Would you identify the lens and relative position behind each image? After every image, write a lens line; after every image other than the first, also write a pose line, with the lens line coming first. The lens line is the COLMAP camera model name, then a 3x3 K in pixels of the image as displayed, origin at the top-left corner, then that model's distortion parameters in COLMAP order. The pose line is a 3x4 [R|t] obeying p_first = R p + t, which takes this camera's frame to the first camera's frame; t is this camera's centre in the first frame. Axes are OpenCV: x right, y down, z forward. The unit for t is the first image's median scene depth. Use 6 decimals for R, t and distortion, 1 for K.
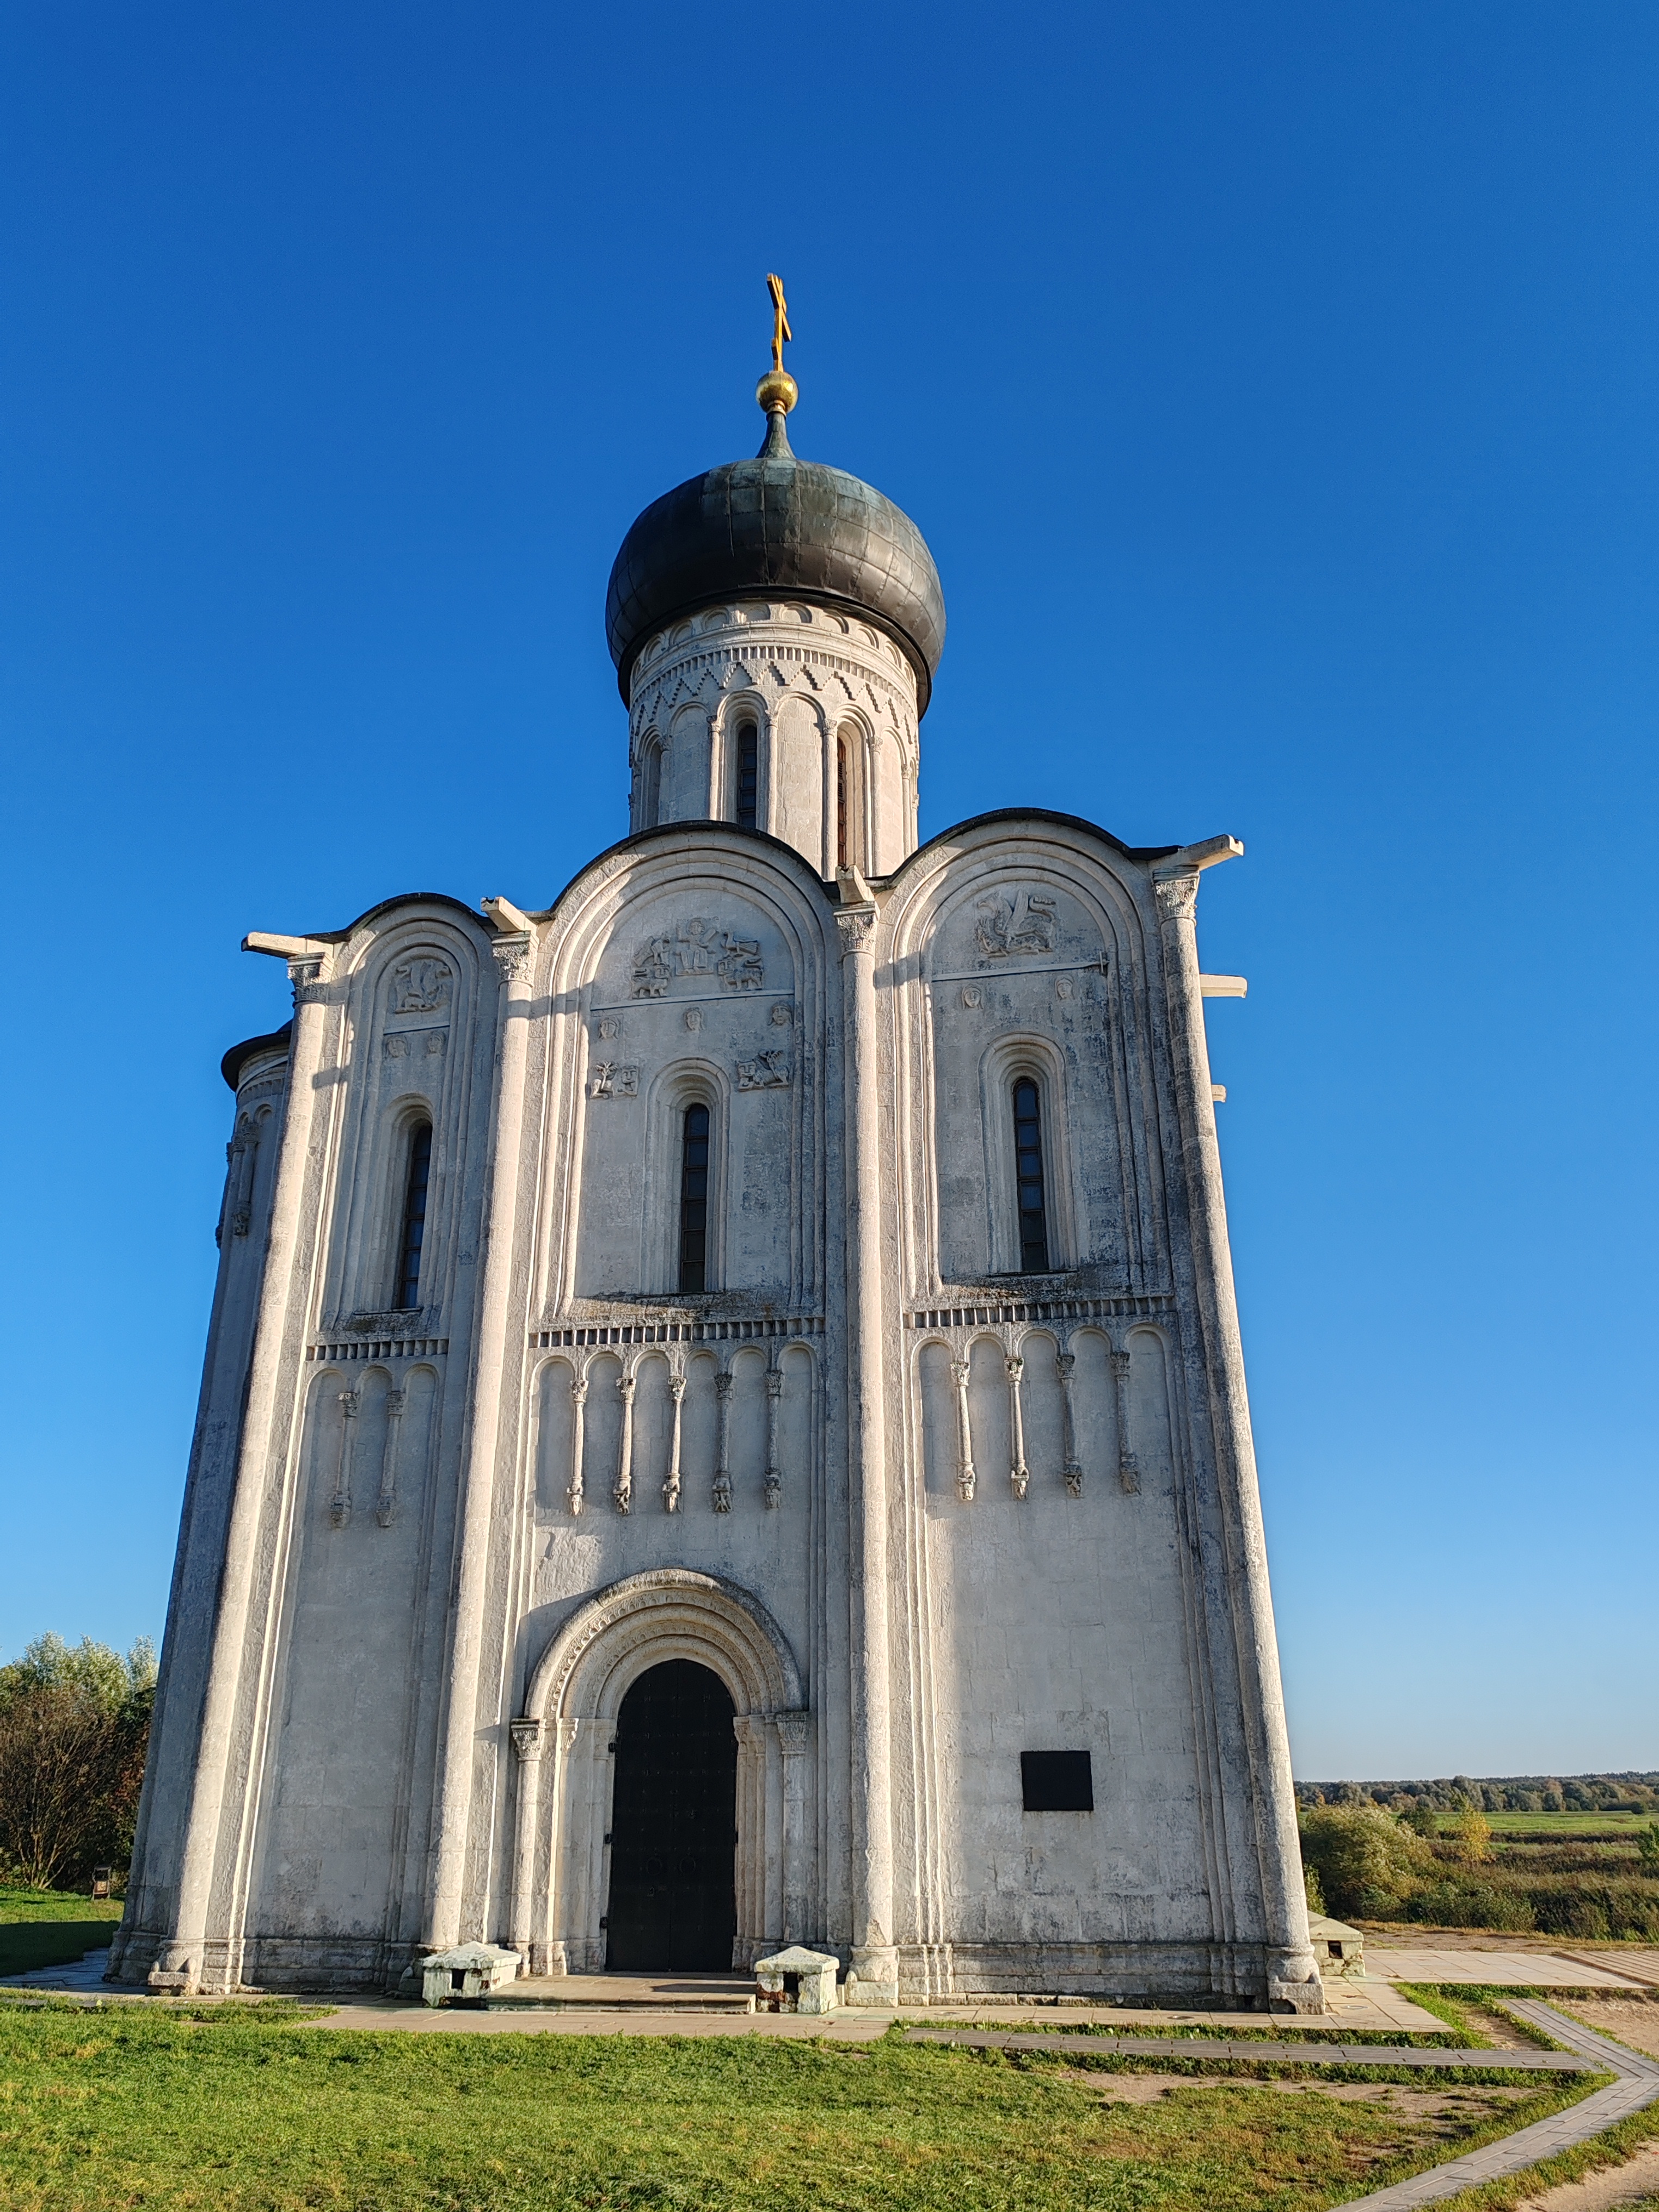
lens RADIAL K [[1668.7, 0, 809.5], [0, 1668.7, 1109.9], [0, 0, 1]] dist [0.103877, -0.151760]
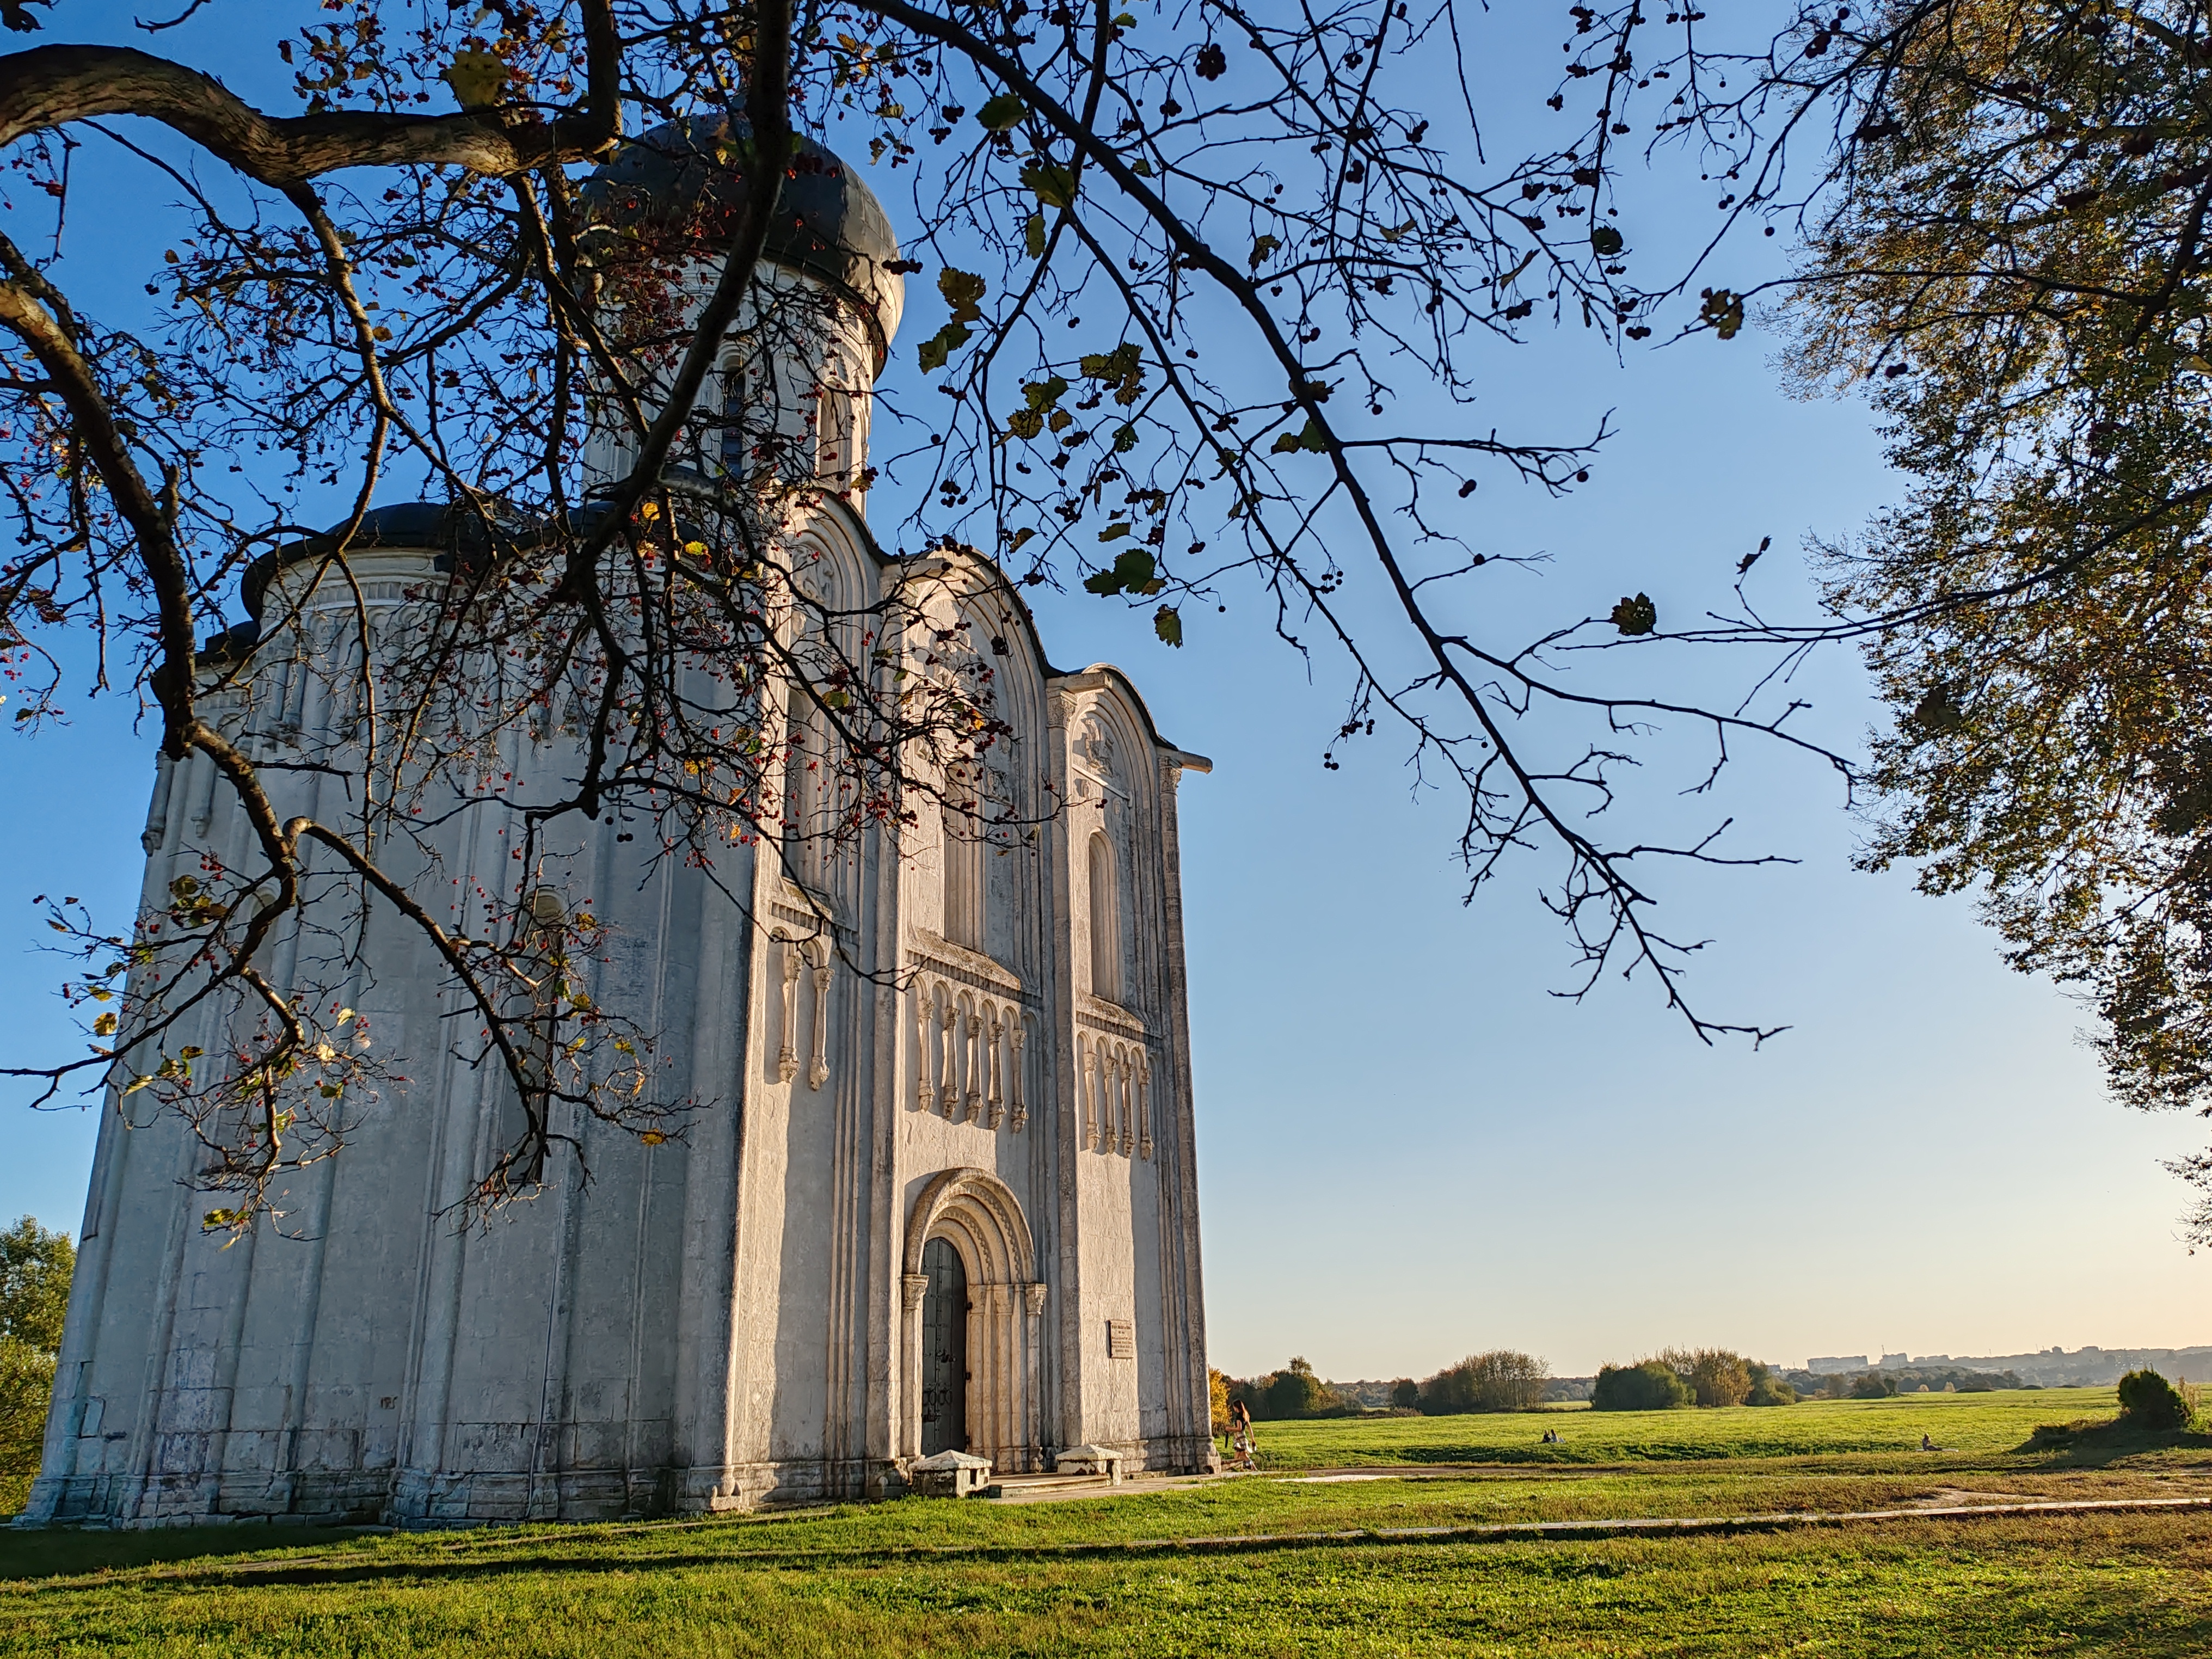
lens RADIAL K [[1668.7, 0, 1106.0], [0, 1668.7, 829.5], [0, 0, 1]] dist [0.103877, -0.151760]
pose [[0.325436, 0.307164, 0.894283, -1.160642], [-0.335891, 0.921637, -0.194326, 0.233091], [-0.883894, -0.237141, 0.403107, 0.435148]]
